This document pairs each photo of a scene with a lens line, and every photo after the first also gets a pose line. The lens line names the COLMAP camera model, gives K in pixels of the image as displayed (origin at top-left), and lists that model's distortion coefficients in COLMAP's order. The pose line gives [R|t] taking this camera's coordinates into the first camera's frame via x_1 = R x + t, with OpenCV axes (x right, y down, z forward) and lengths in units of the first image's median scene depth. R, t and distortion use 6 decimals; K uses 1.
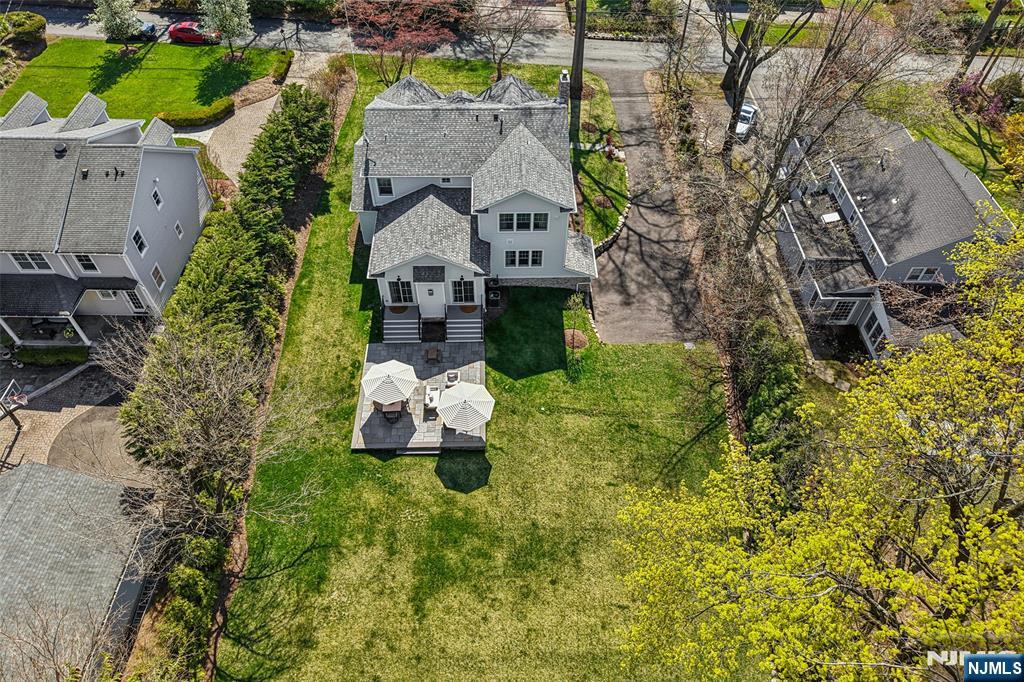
lens RADIAL K [[690.0, 0, 512.0], [0, 690.0, 341.0], [0, 0, 1]] dist [0.004898, -0.000176]
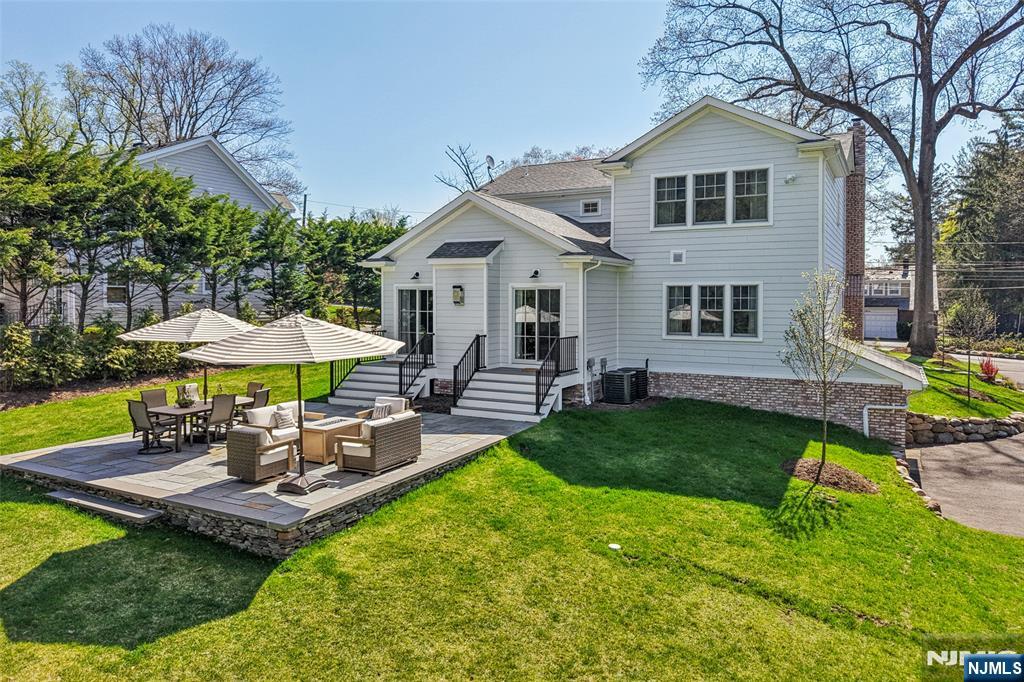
lens RADIAL K [[690.0, 0, 512.0], [0, 690.0, 341.0], [0, 0, 1]] dist [0.004898, -0.000176]
pose [[0.861716, 0.005782, -0.507358, 0.132123], [-0.374117, 0.682725, -0.627633, 0.208846], [0.342757, 0.730652, 0.590478, 0.781141]]
